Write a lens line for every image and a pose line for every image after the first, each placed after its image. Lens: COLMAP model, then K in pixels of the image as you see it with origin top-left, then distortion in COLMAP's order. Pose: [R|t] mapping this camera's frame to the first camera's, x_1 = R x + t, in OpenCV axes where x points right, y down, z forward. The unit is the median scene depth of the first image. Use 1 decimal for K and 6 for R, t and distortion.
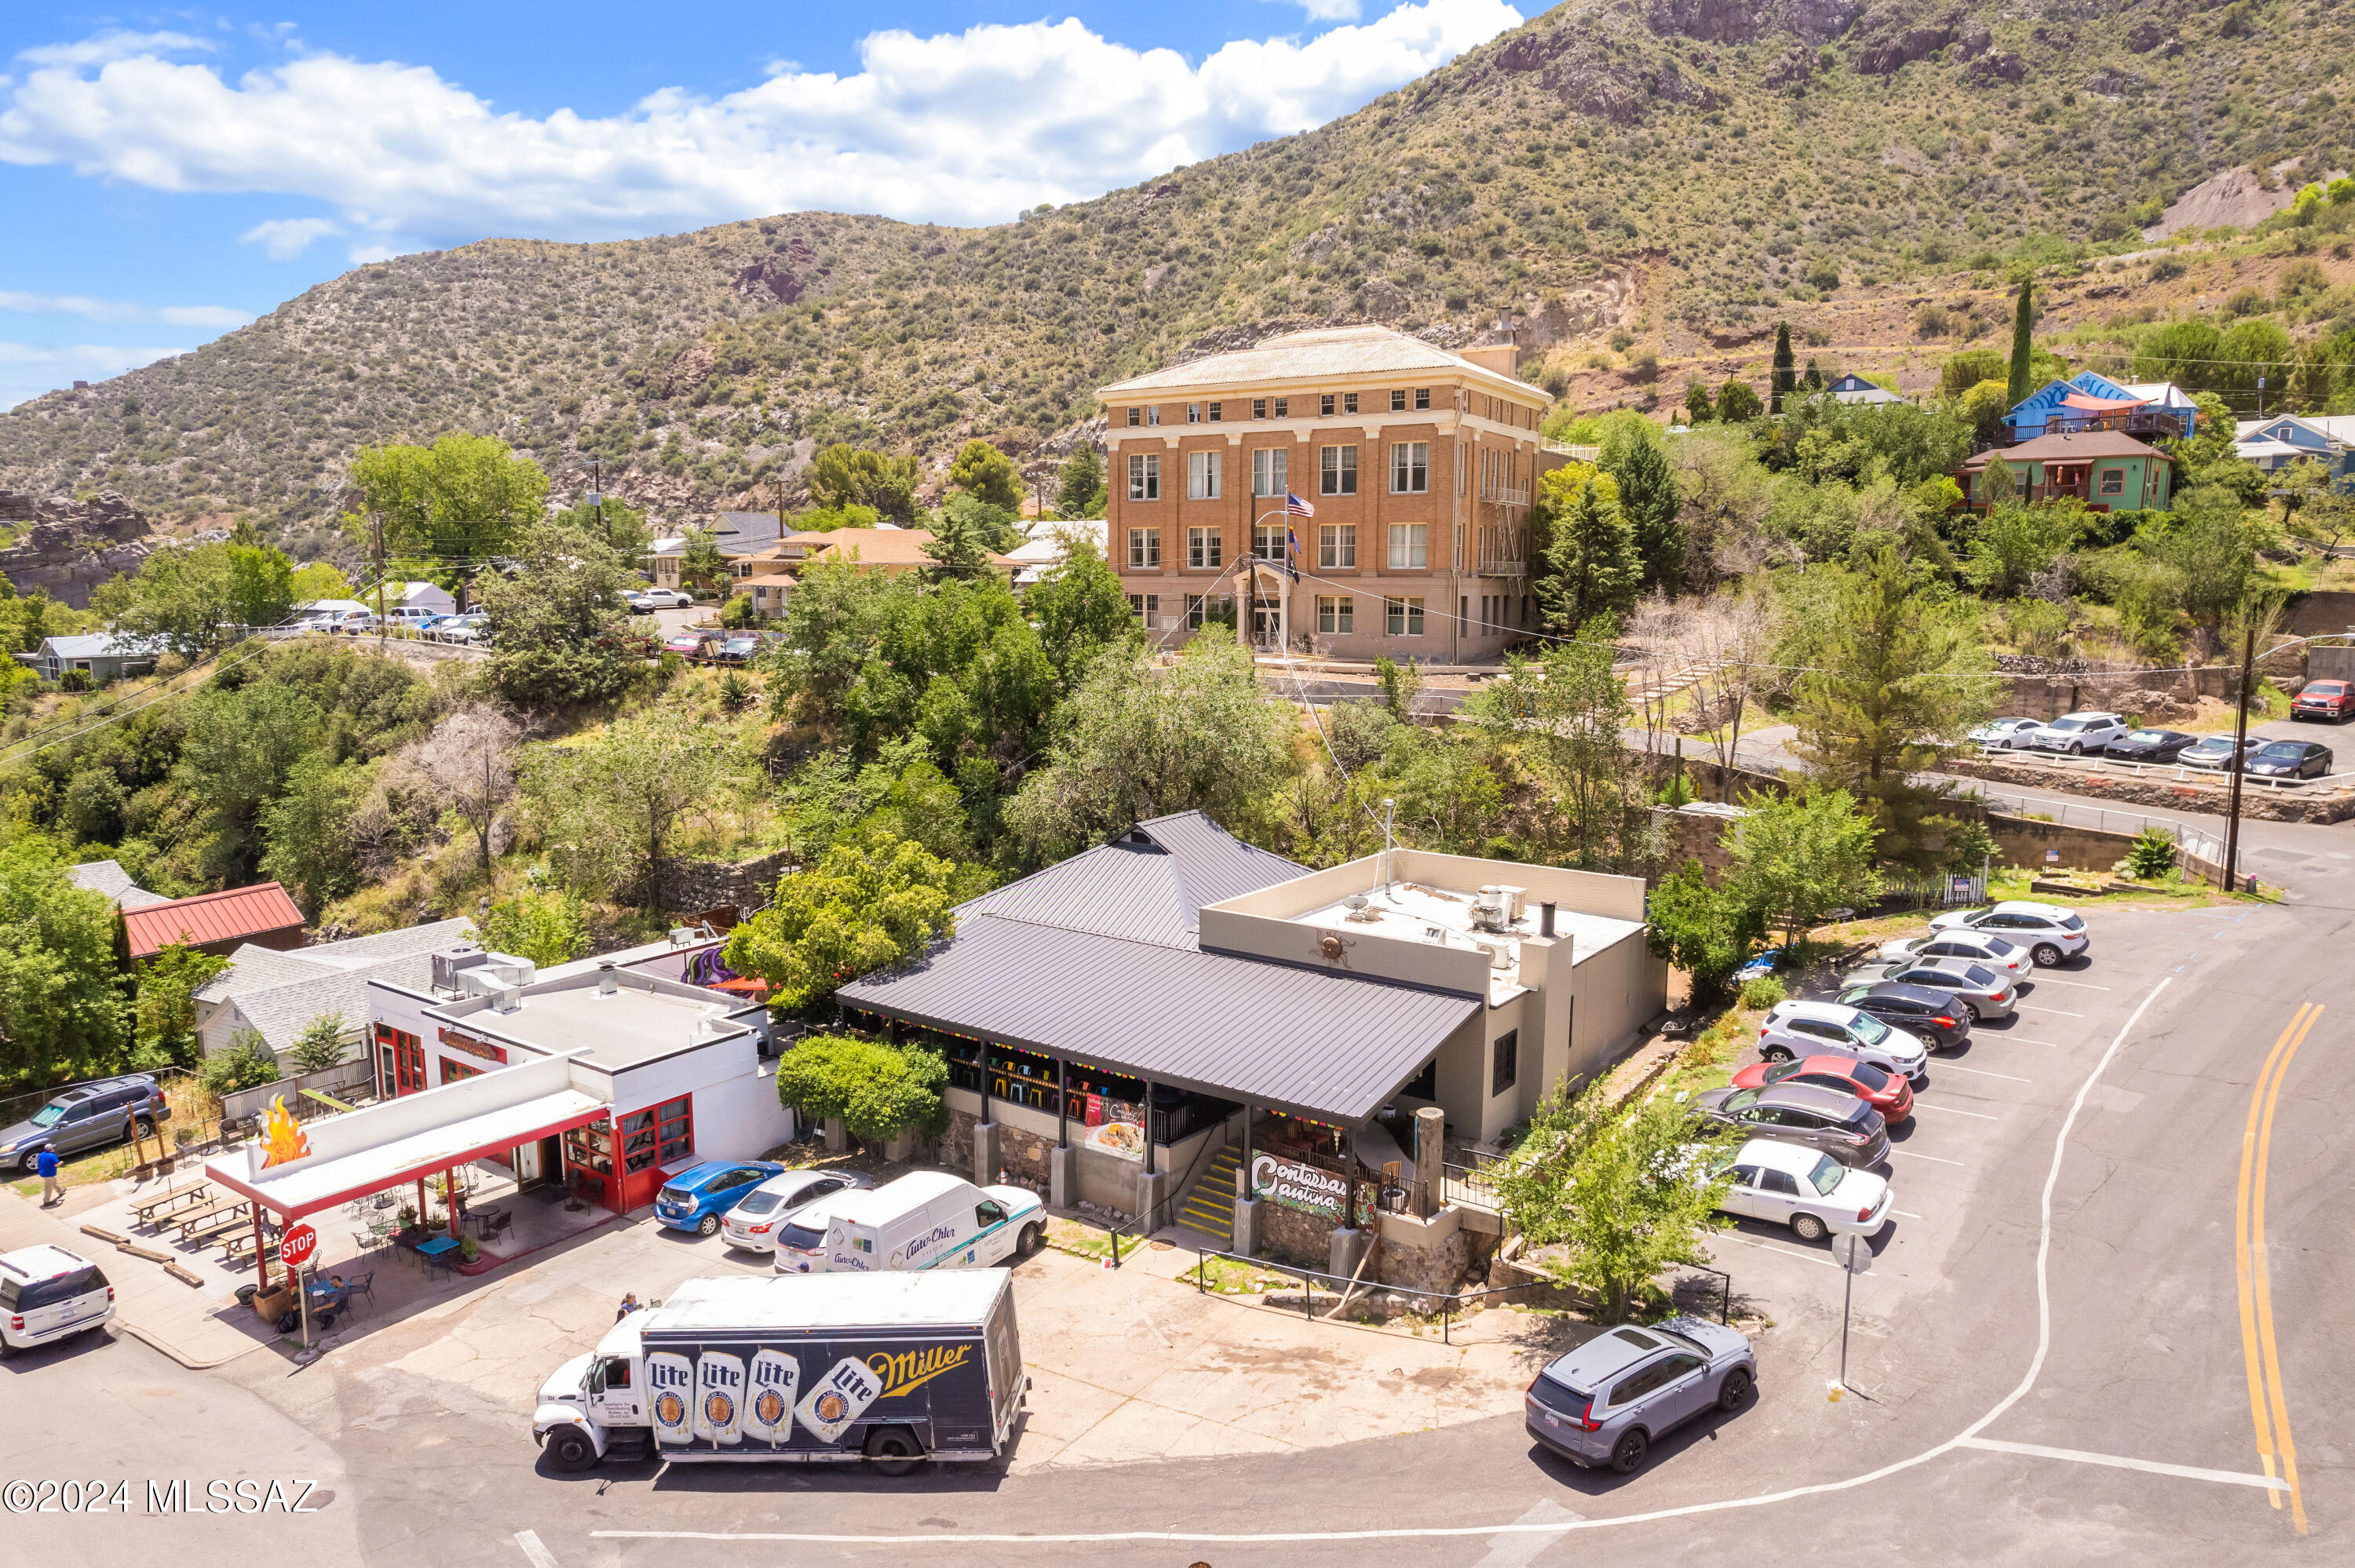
lens RADIAL K [[1606.7, 0, 1185.4], [0, 1606.7, 739.0], [0, 0, 1]] dist [-0.102925, 0.116429]
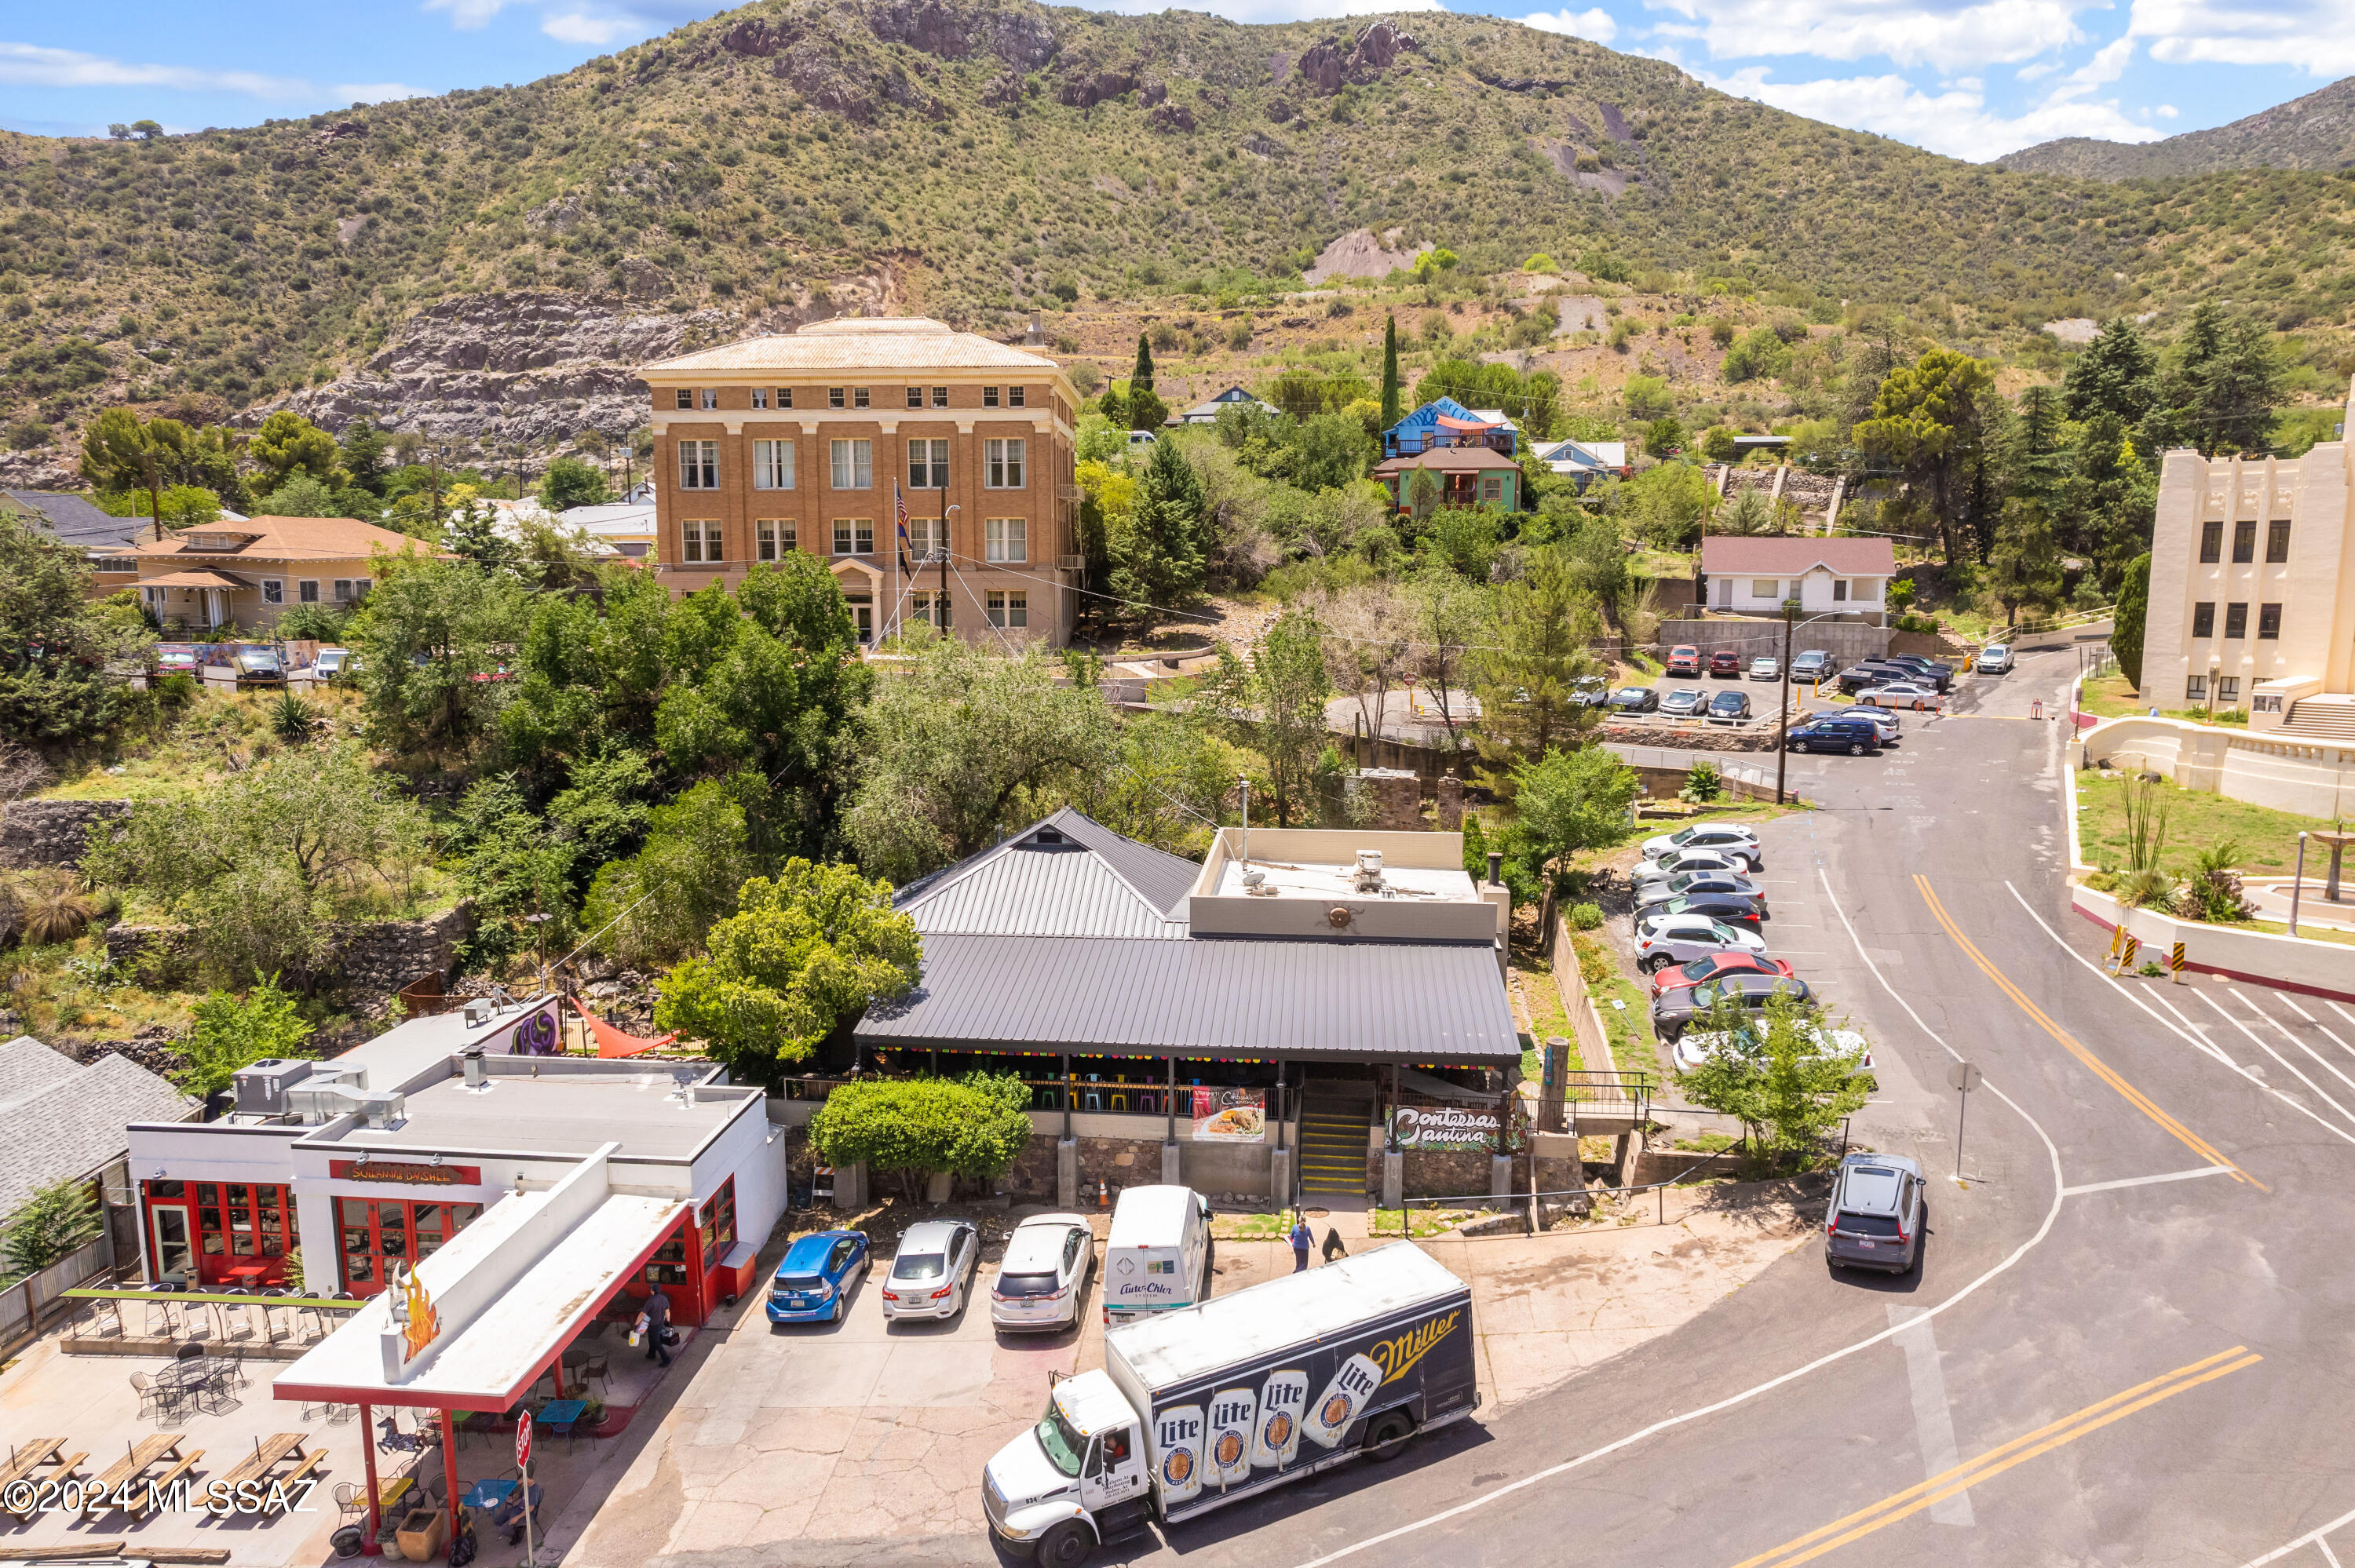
lens RADIAL K [[1606.7, 0, 1185.4], [0, 1606.7, 739.0], [0, 0, 1]] dist [-0.102925, 0.116429]
pose [[0.849055, -0.057756, 0.525138, -0.114265], [0.054302, 0.998282, 0.021997, -0.003909], [-0.525507, 0.009840, 0.850733, 0.027719]]
